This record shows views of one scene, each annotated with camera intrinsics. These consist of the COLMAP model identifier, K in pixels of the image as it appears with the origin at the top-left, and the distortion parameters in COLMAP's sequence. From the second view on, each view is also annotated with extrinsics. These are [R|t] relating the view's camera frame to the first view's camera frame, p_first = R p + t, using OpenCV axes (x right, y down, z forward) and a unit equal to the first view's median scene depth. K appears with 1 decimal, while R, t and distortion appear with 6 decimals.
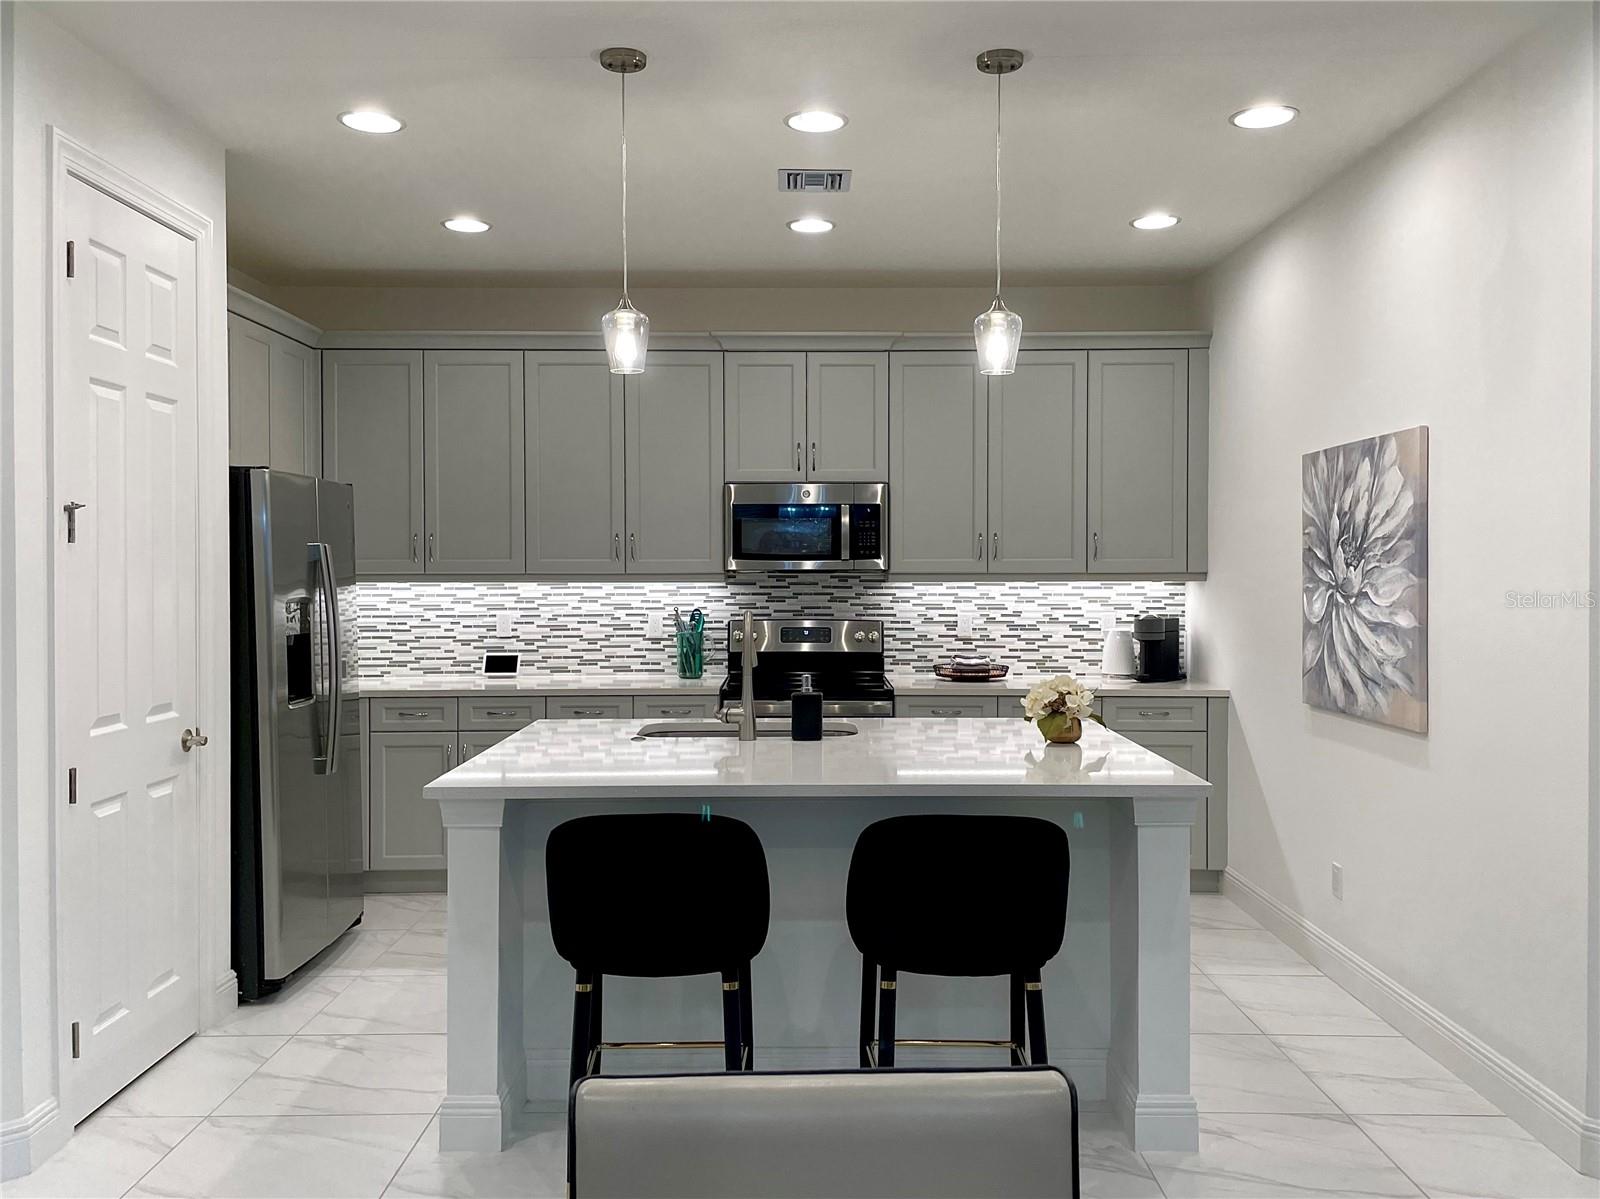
lens RADIAL K [[1316.9, 0, 801.1], [0, 1316.9, 586.0], [0, 0, 1]] dist [0.115537, -0.140468]
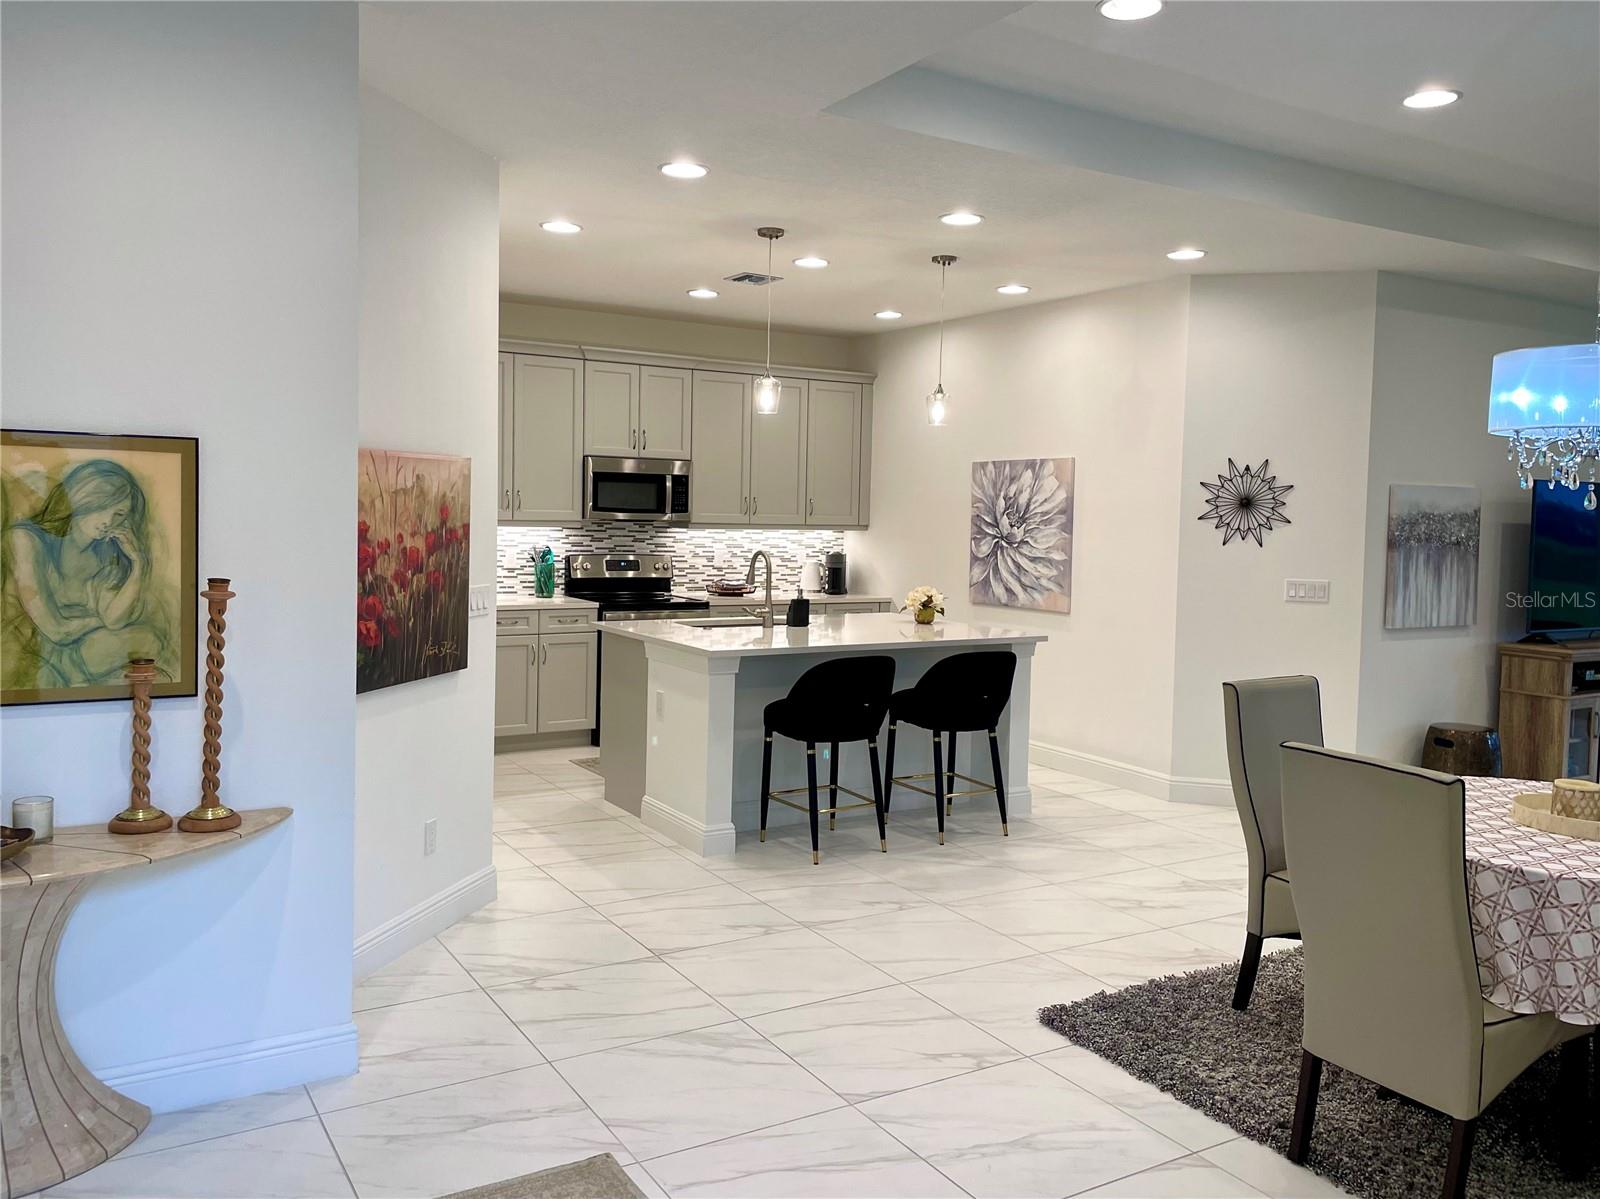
lens RADIAL K [[1251.8, 0, 808.6], [0, 1251.8, 575.0], [0, 0, 1]] dist [0.094524, -0.117343]
pose [[0.852682, -0.007356, 0.522379, -0.537747], [-0.015824, 0.999078, 0.039897, -0.009292], [-0.522191, -0.042286, 0.851780, -0.245109]]
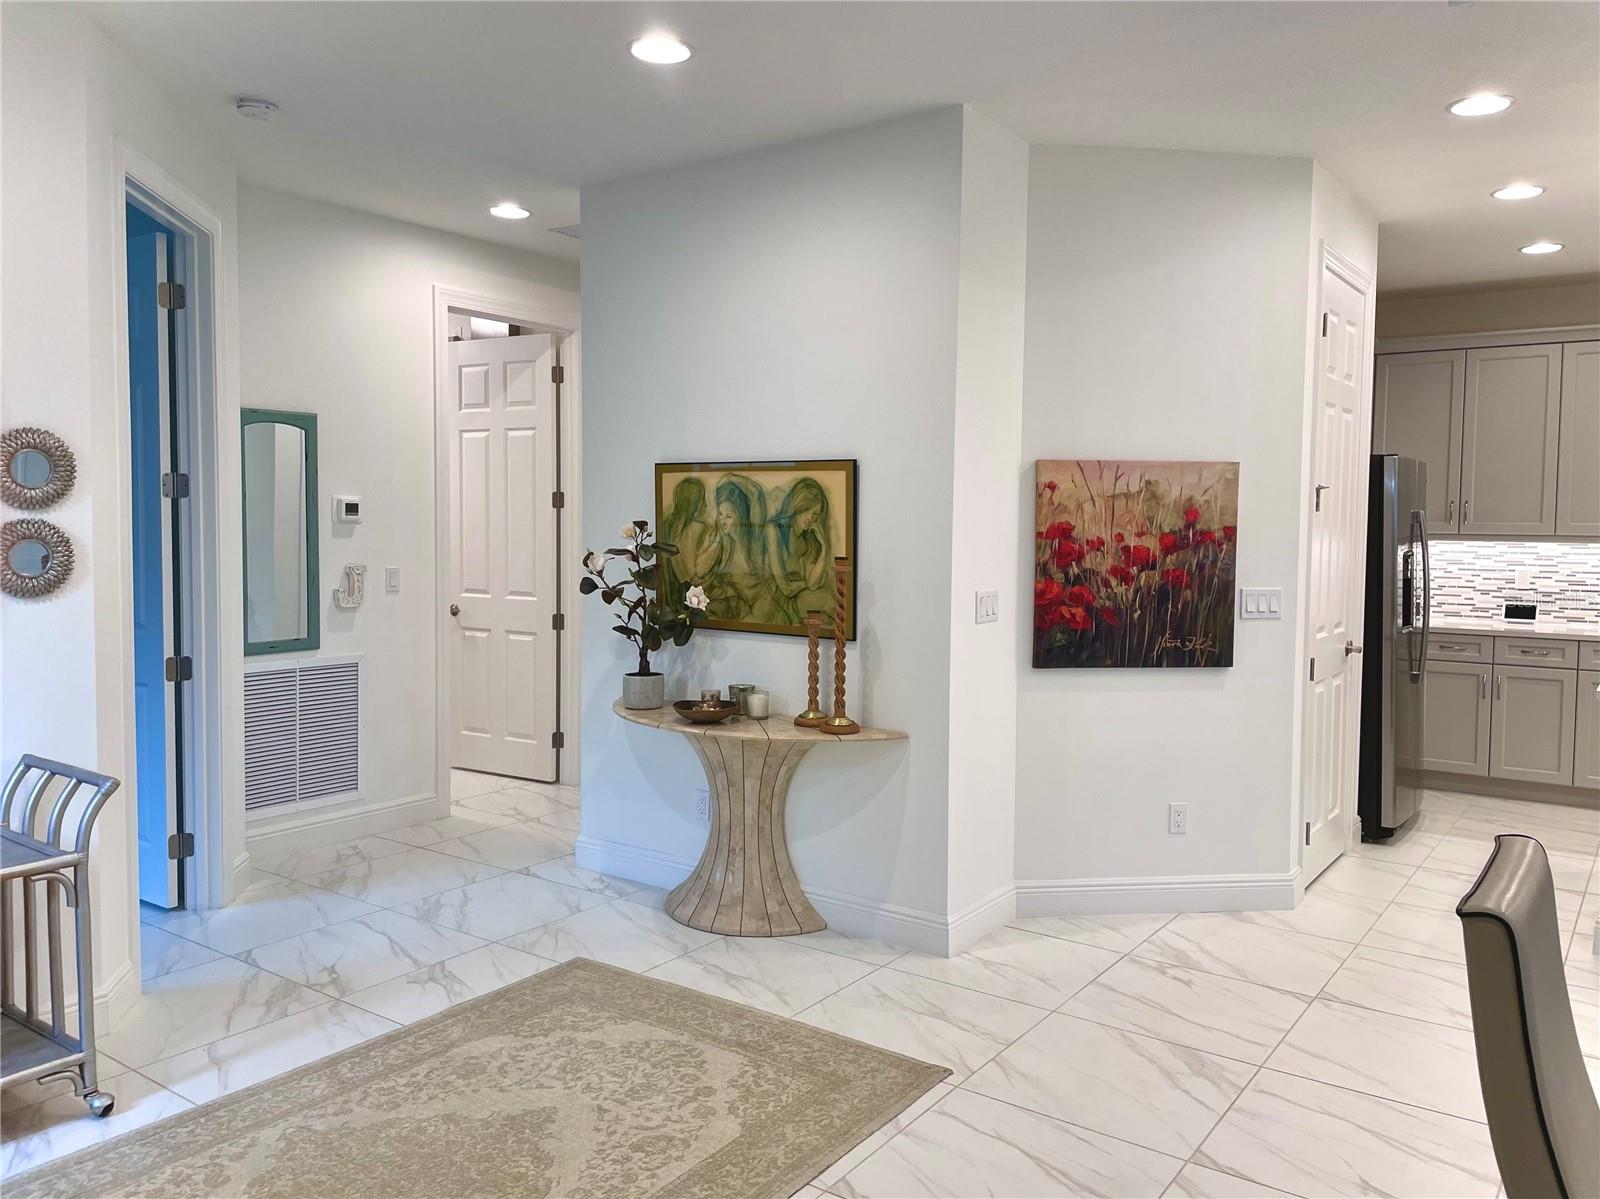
lens RADIAL K [[1222.2, 0, 818.1], [0, 1222.2, 584.3], [0, 0, 1]] dist [0.096030, -0.118258]
pose [[0.817256, 0.040157, -0.574873, -0.104538], [-0.020889, 0.998978, 0.040086, 0.003485], [0.575896, -0.020753, 0.817260, -0.263615]]
